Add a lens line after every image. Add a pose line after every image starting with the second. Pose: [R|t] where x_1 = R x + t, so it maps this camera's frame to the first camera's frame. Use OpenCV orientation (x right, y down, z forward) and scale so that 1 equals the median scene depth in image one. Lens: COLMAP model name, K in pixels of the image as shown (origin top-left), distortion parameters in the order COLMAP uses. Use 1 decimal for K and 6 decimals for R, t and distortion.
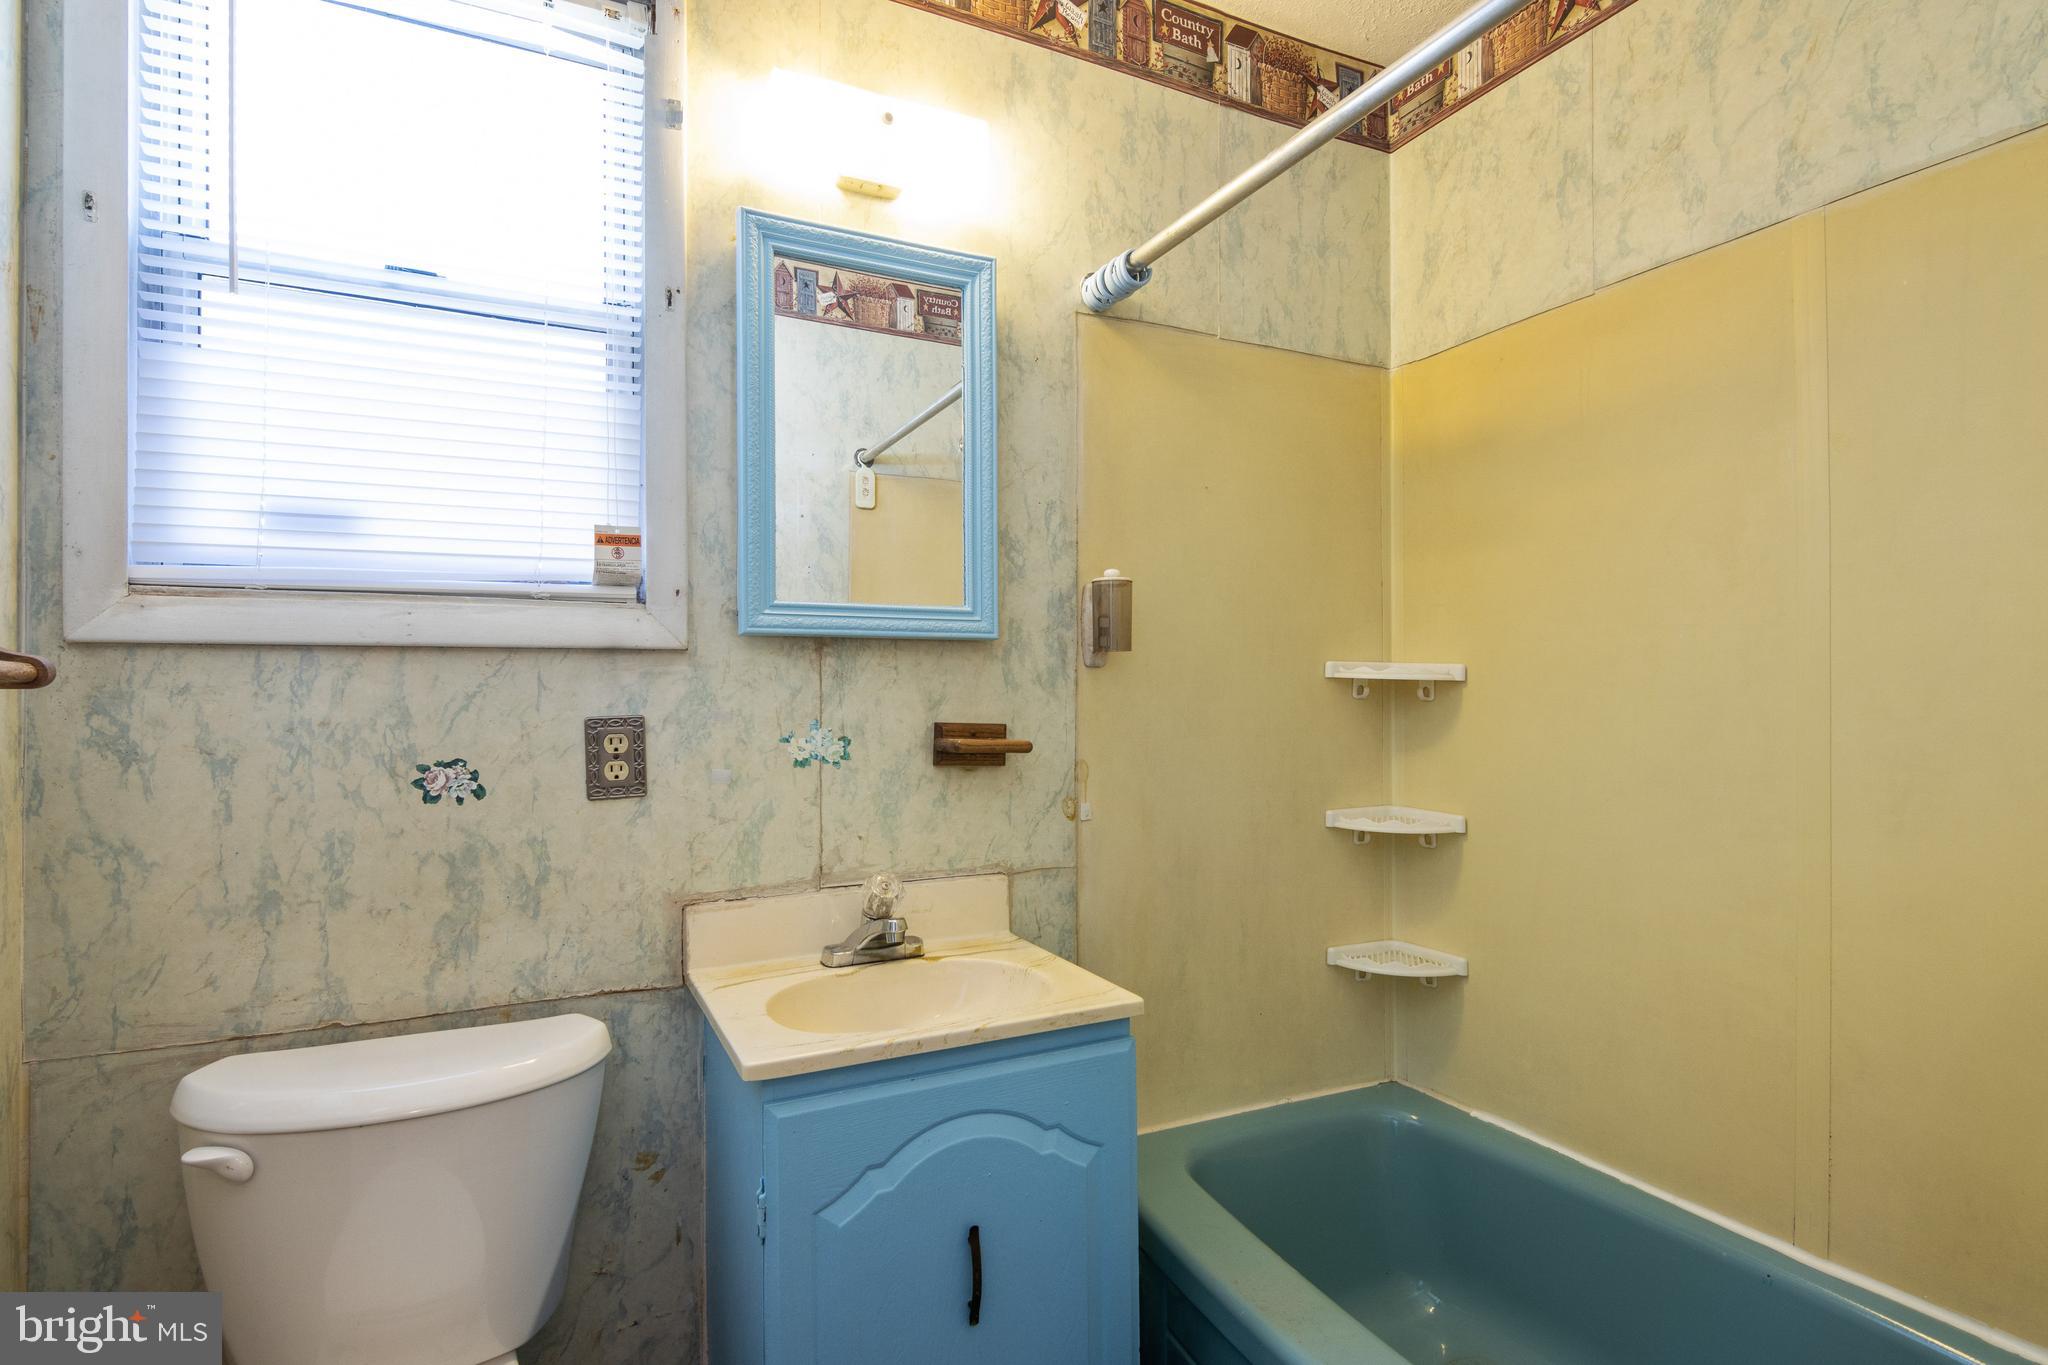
lens RADIAL K [[1026.4, 0, 1024.5], [0, 1026.4, 685.9], [0, 0, 1]] dist [0.012907, -0.008728]
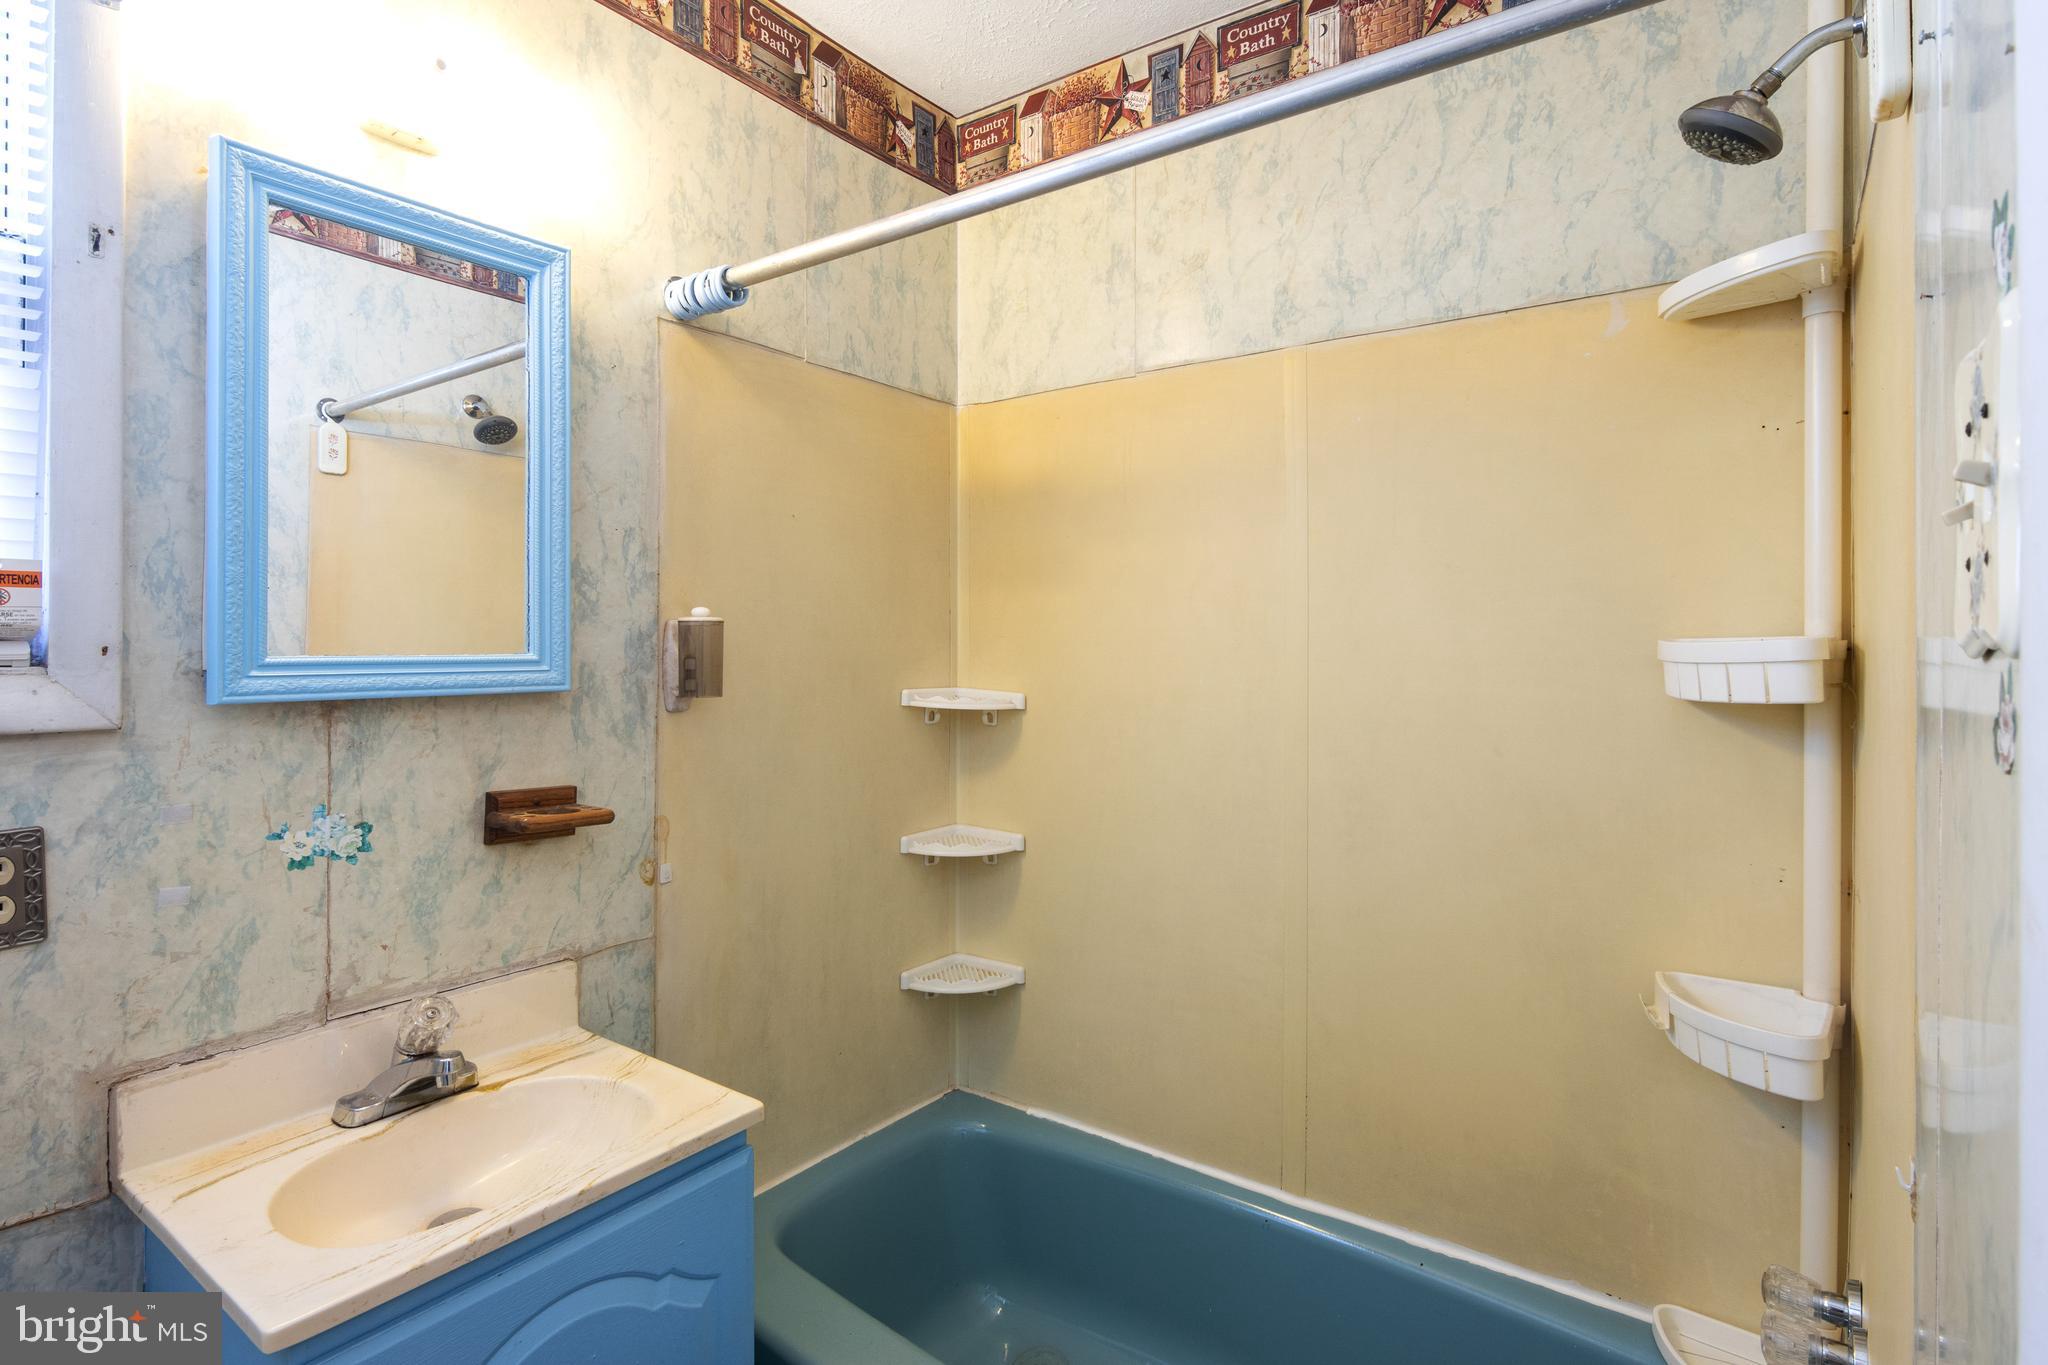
lens RADIAL K [[1026.4, 0, 1022.3], [0, 1026.4, 628.8], [0, 0, 1]] dist [0.012907, -0.008728]
pose [[0.883885, 0.014235, 0.467488, -0.090918], [-0.014168, 0.999893, -0.003659, -0.095874], [-0.467490, -0.003389, 0.883992, 0.049925]]
